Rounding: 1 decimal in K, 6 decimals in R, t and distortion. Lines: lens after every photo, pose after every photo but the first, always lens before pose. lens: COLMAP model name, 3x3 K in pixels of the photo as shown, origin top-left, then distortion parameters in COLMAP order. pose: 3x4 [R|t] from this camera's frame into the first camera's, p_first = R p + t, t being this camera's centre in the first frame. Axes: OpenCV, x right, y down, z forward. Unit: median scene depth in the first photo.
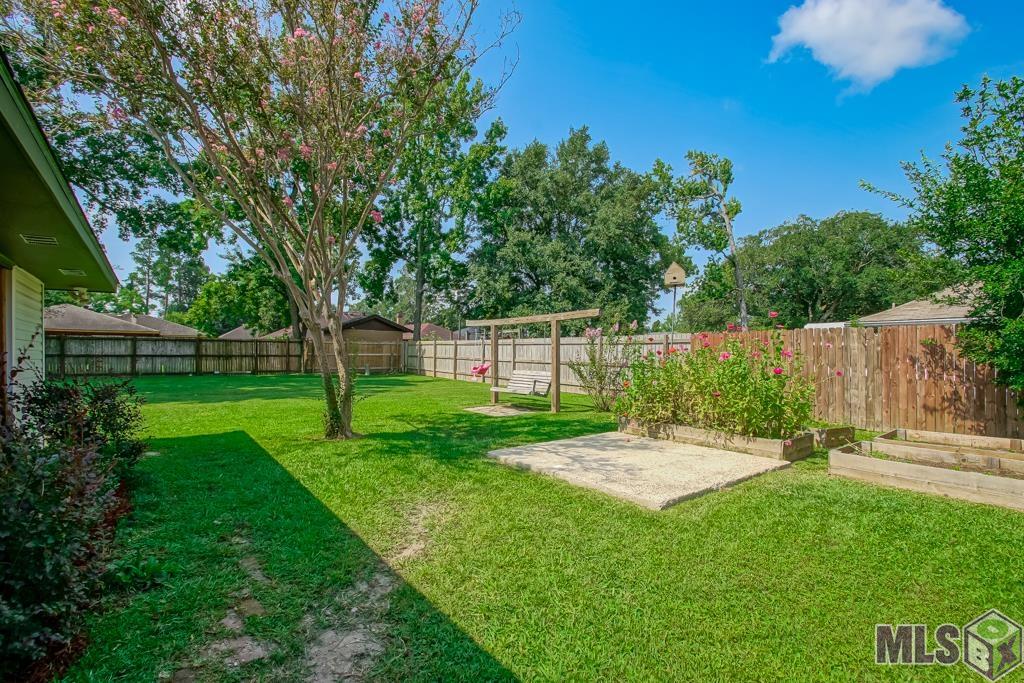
lens RADIAL K [[478.5, 0, 512.0], [0, 478.5, 341.5], [0, 0, 1]] dist [-0.002202, -0.000381]
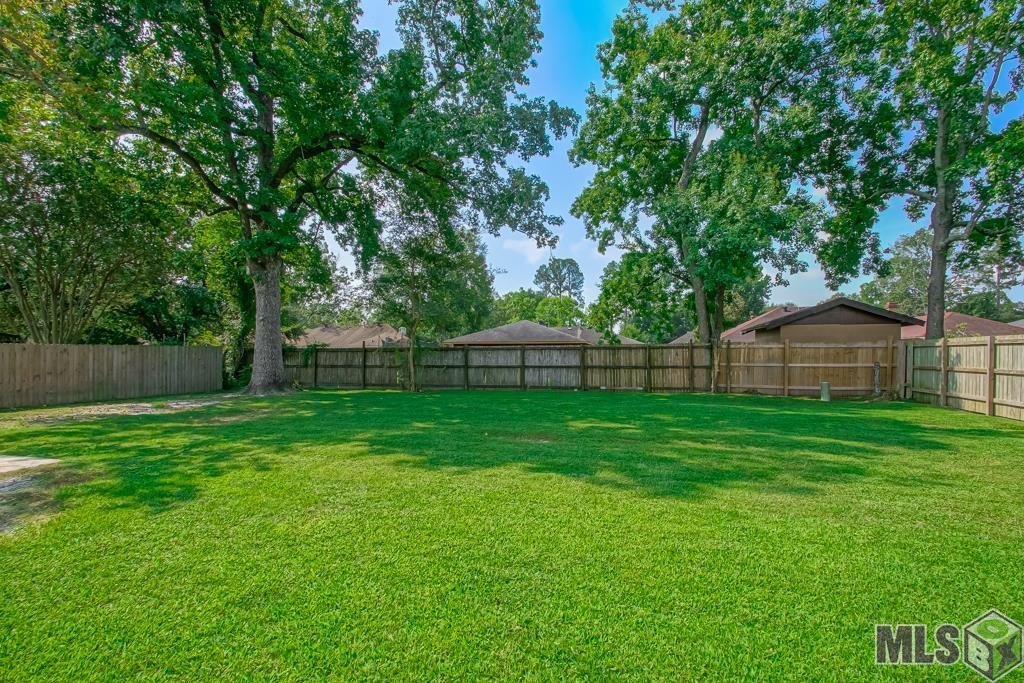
lens RADIAL K [[458.3, 0, 511.7], [0, 458.3, 361.7], [0, 0, 1]] dist [-0.000931, -0.000447]
pose [[0.602871, 0.001406, -0.797838, -0.084423], [0.025320, 0.999461, 0.020894, 0.001233], [0.797437, -0.032798, 0.602510, 0.352114]]
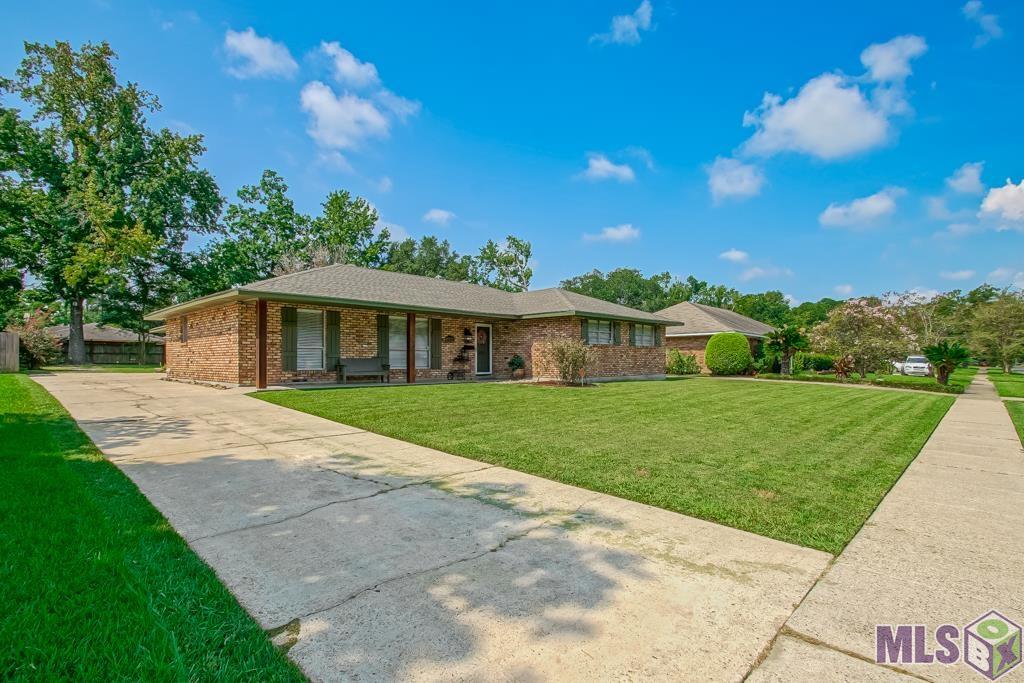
lens RADIAL K [[492.3, 0, 510.6], [0, 492.3, 359.7], [0, 0, 1]] dist [-0.000345, -0.000226]
pose [[0.987391, 0.004254, 0.158244, 0.153457], [-0.007183, 0.999813, 0.017941, 0.002619], [-0.158138, -0.018852, 0.987237, -0.982202]]
